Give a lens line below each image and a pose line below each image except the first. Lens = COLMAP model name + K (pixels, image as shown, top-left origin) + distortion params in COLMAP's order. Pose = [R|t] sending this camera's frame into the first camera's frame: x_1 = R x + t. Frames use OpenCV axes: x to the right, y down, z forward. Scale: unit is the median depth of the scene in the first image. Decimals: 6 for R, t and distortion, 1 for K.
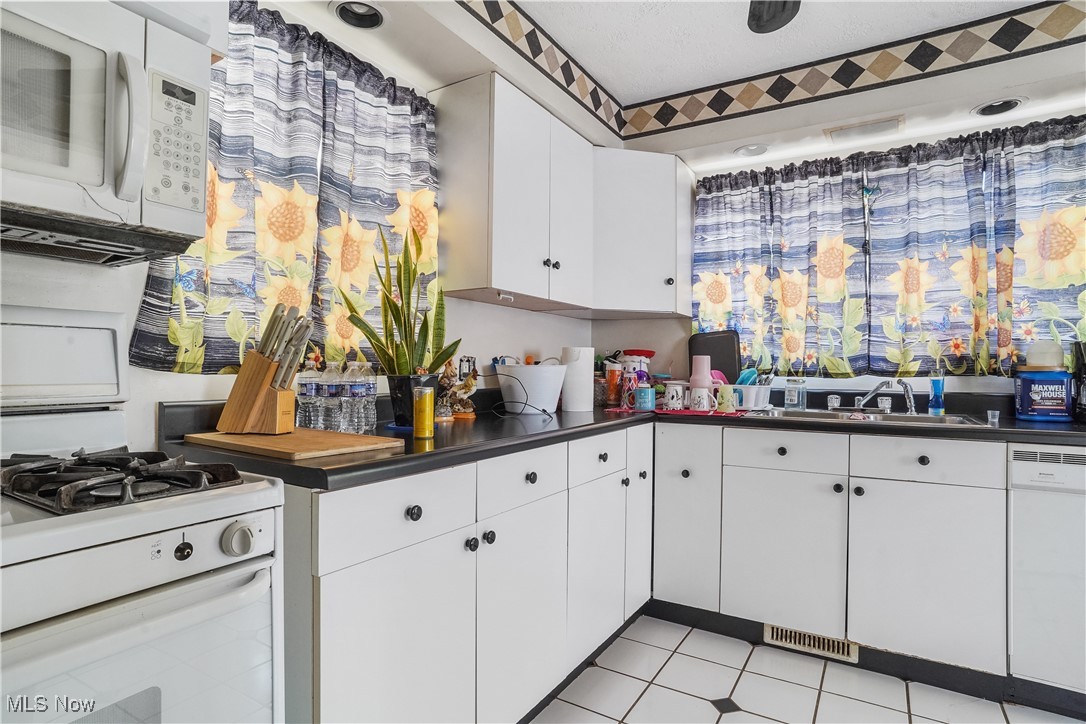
lens RADIAL K [[570.7, 0, 538.8], [0, 570.7, 368.2], [0, 0, 1]] dist [-0.078487, 0.043440]
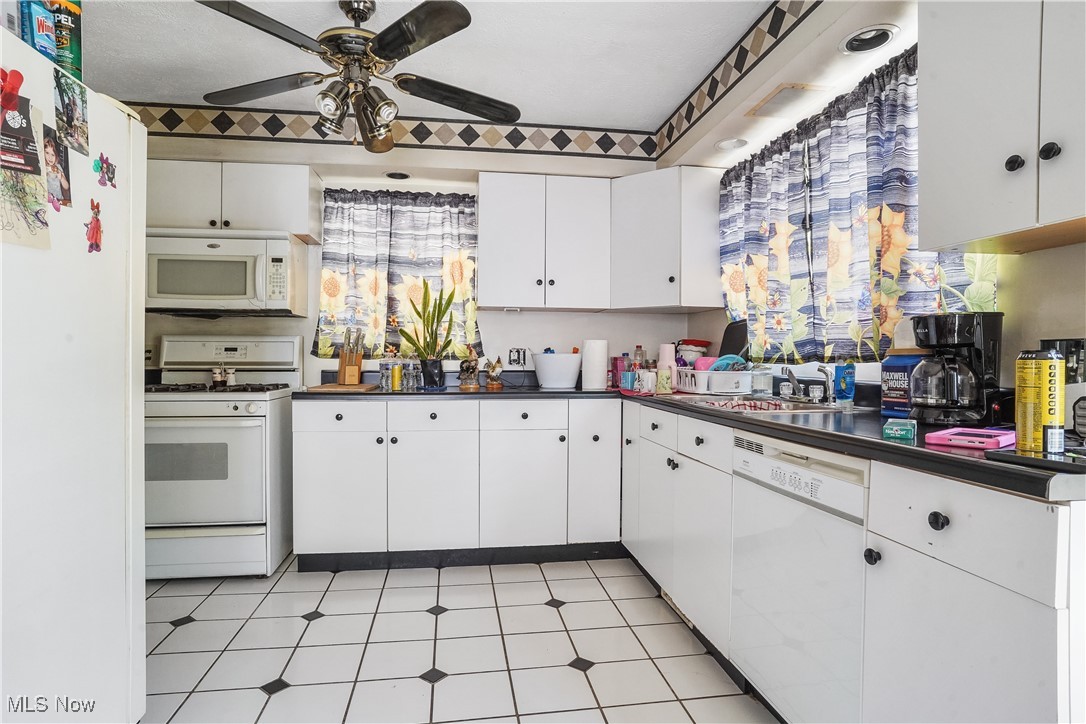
lens RADIAL K [[570.7, 0, 538.8], [0, 570.7, 368.2], [0, 0, 1]] dist [-0.078487, 0.043440]
pose [[0.643231, 0.009817, -0.765609, 1.220397], [0.000770, 0.999909, 0.013468, 0.013300], [0.765672, -0.009252, 0.643165, 0.077585]]
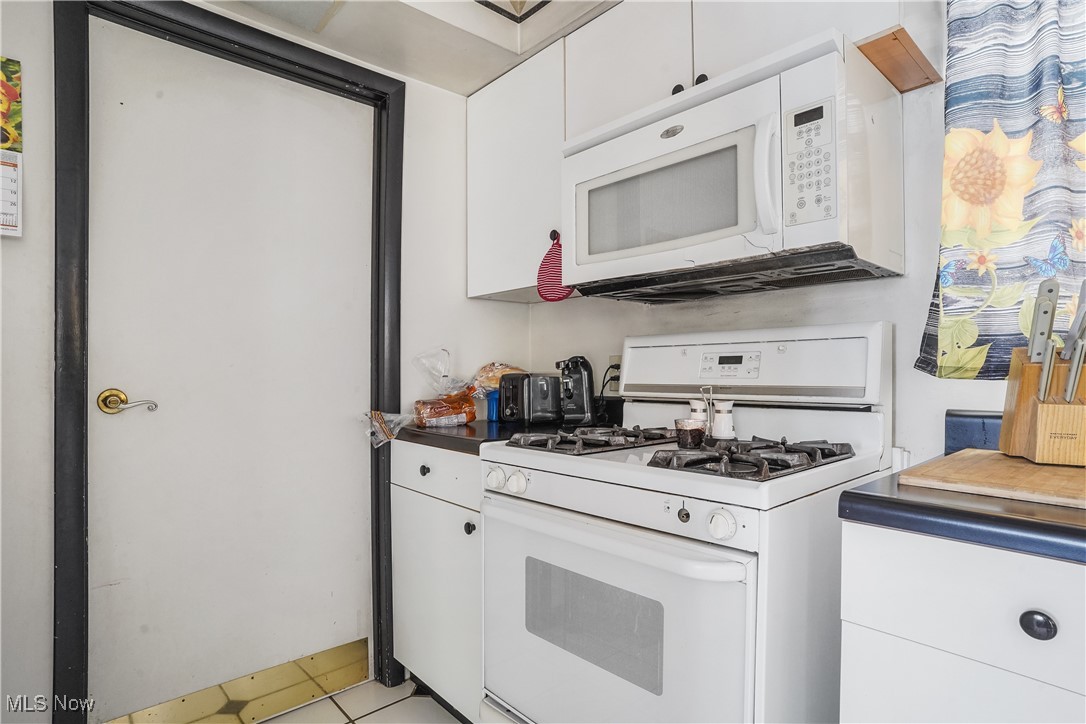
lens RADIAL K [[570.7, 0, 538.8], [0, 570.7, 368.2], [0, 0, 1]] dist [-0.078487, 0.043440]
pose [[-0.283540, -0.018790, -0.958776, 0.261782], [-0.001237, 0.999814, -0.019228, 0.007101], [0.958960, -0.004266, -0.283510, 0.394489]]
